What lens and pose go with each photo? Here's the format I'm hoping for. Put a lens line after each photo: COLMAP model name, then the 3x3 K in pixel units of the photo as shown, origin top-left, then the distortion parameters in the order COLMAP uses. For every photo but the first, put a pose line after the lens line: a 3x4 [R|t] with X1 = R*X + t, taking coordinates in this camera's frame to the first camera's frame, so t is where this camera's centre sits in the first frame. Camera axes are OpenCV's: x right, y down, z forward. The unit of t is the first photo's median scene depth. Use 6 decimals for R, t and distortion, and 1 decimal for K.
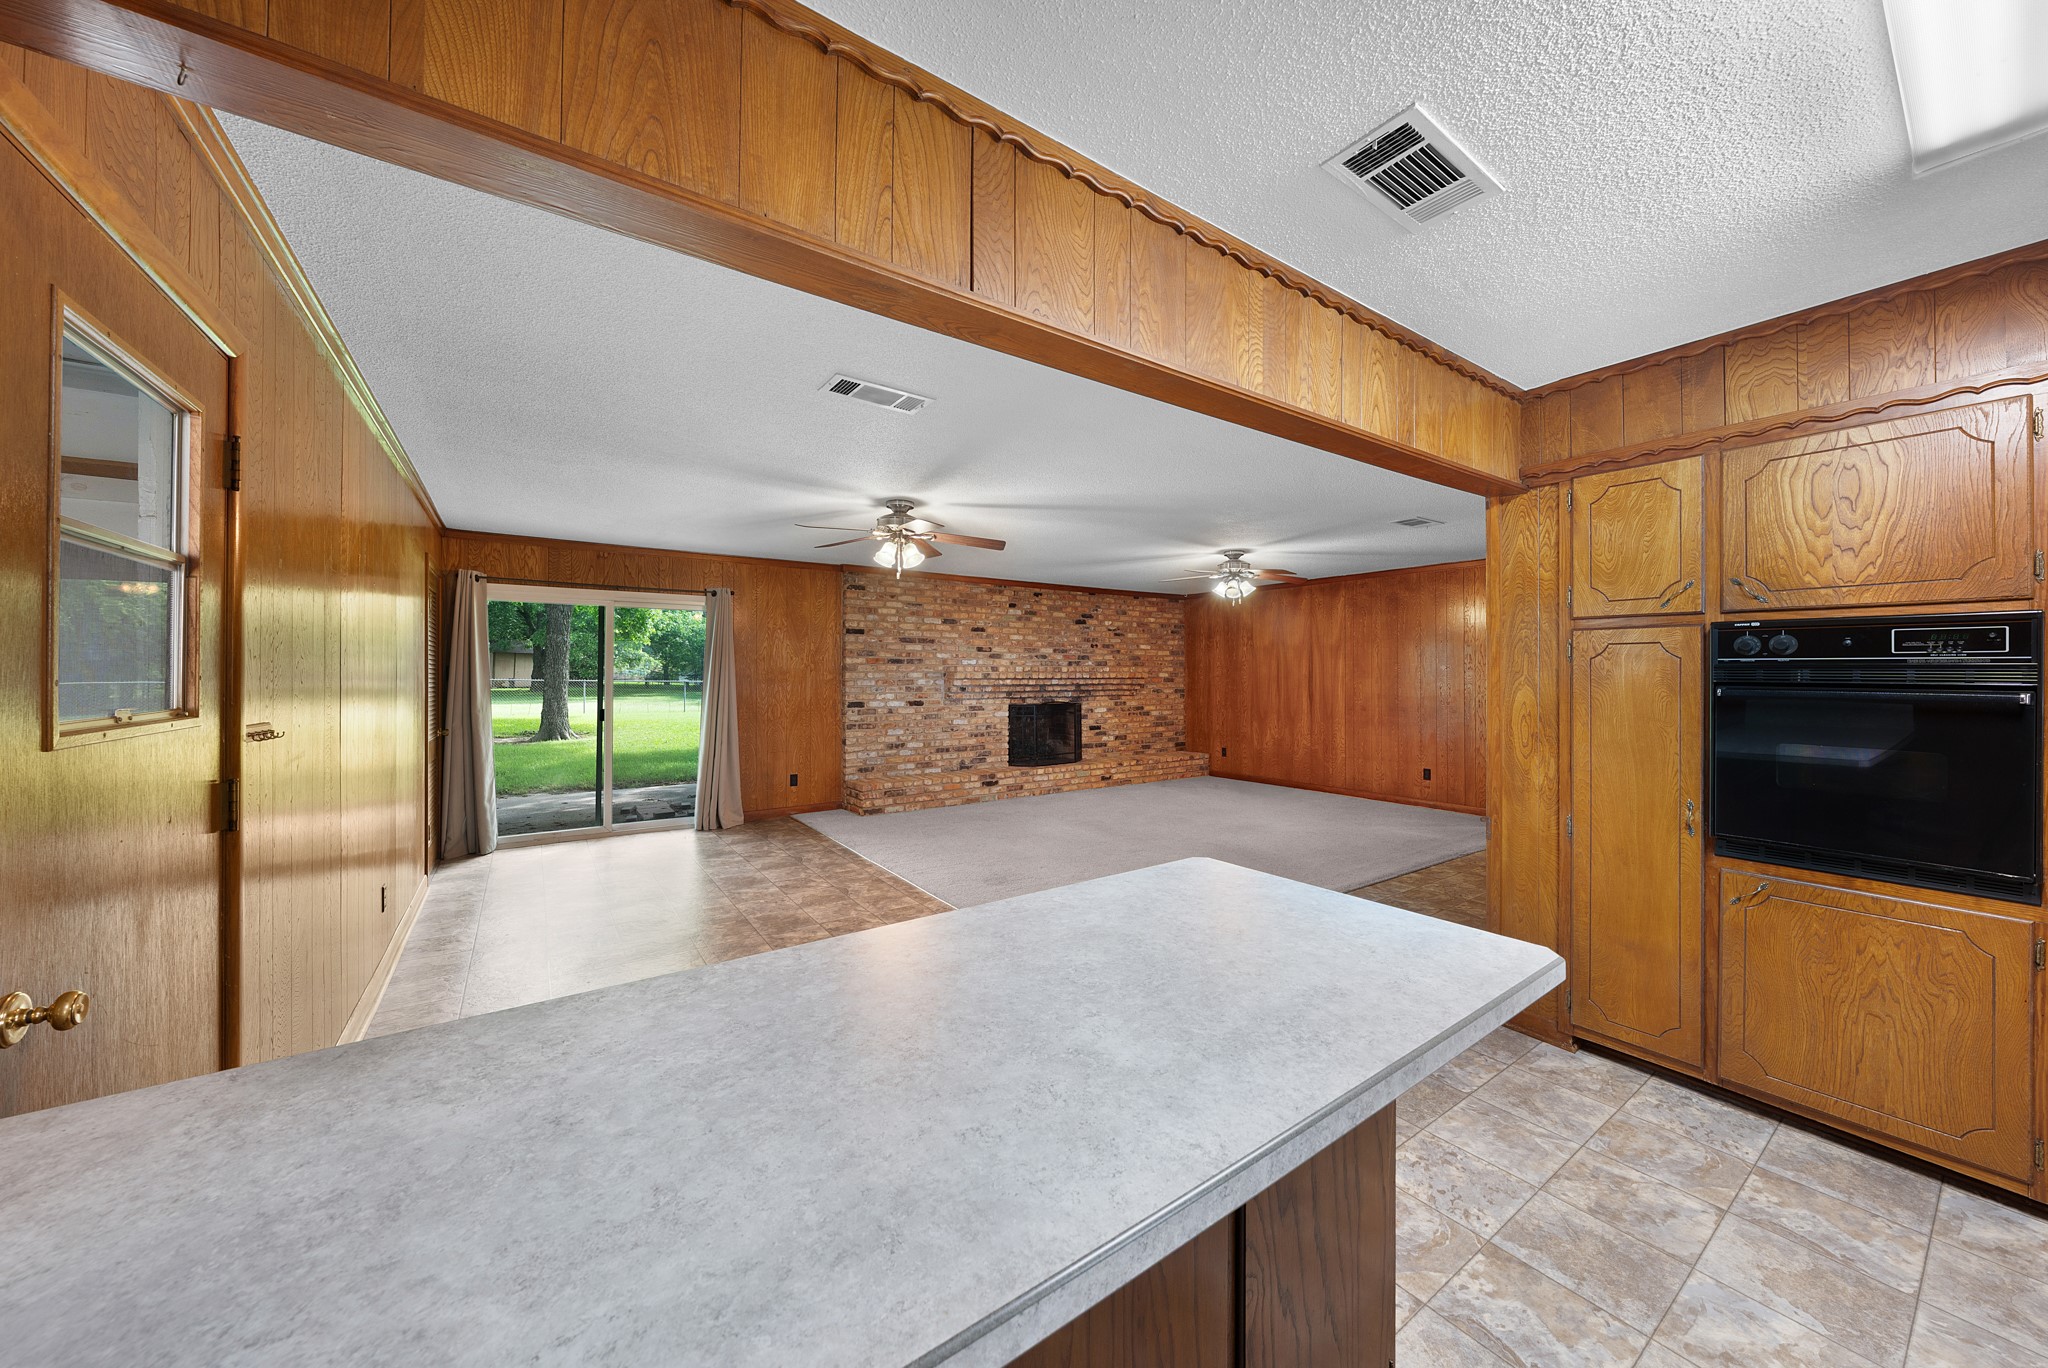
lens RADIAL K [[715.4, 0, 1023.7], [0, 715.4, 671.5], [0, 0, 1]] dist [-0.001726, 0.000373]
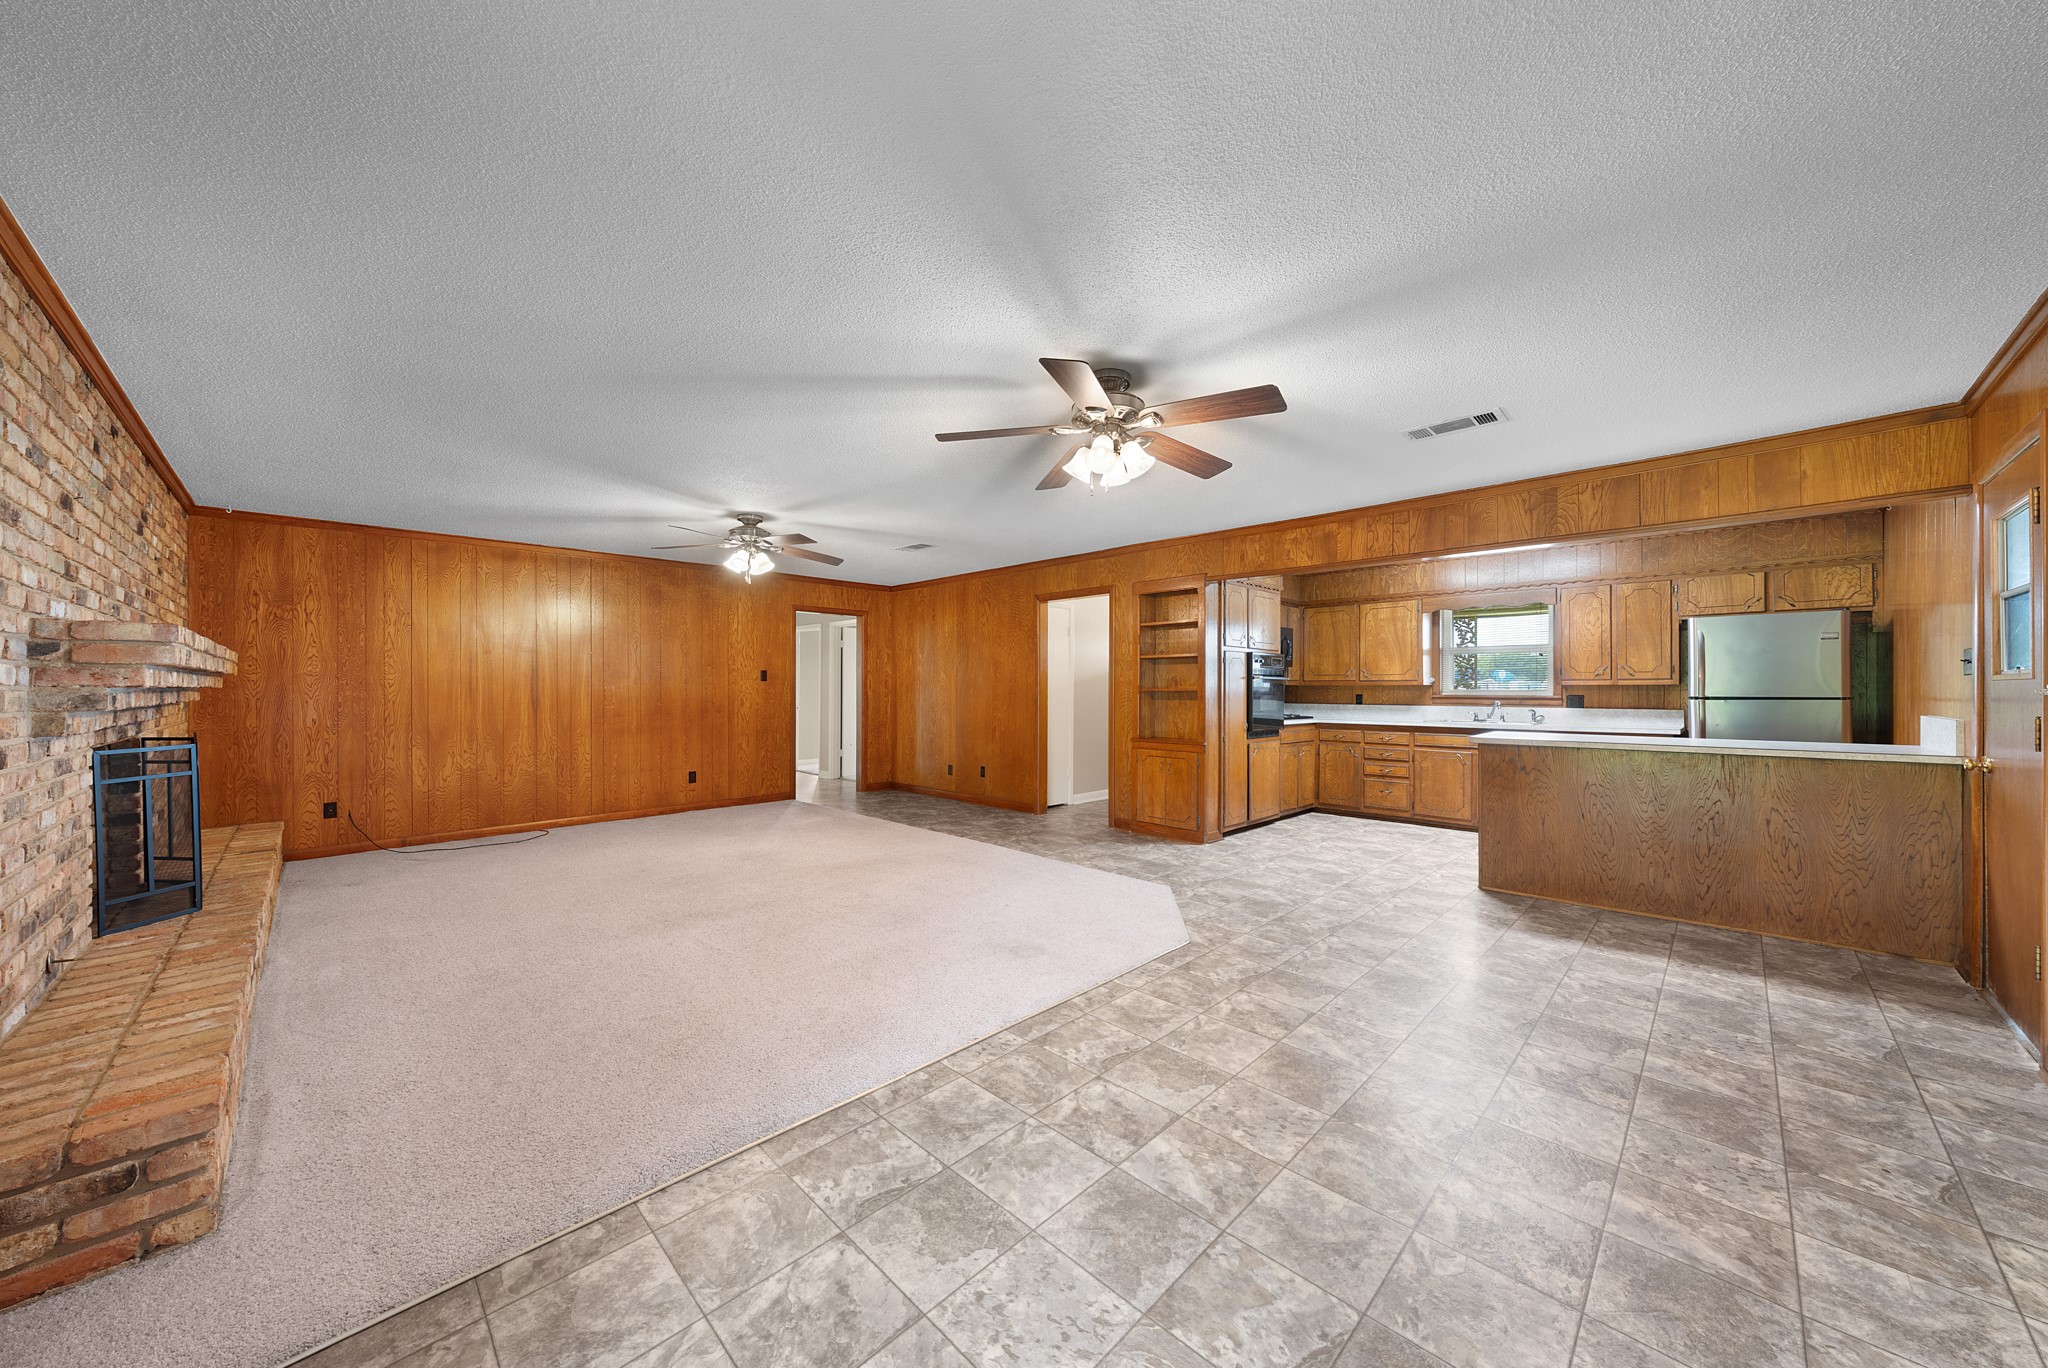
lens RADIAL K [[715.4, 0, 997.0], [0, 715.4, 680.0], [0, 0, 1]] dist [-0.001726, 0.000373]
pose [[-0.165115, 0.007440, 0.986246, -0.731029], [-0.000441, 0.999971, -0.007618, 0.025335], [-0.986274, -0.001693, -0.165107, 1.122238]]
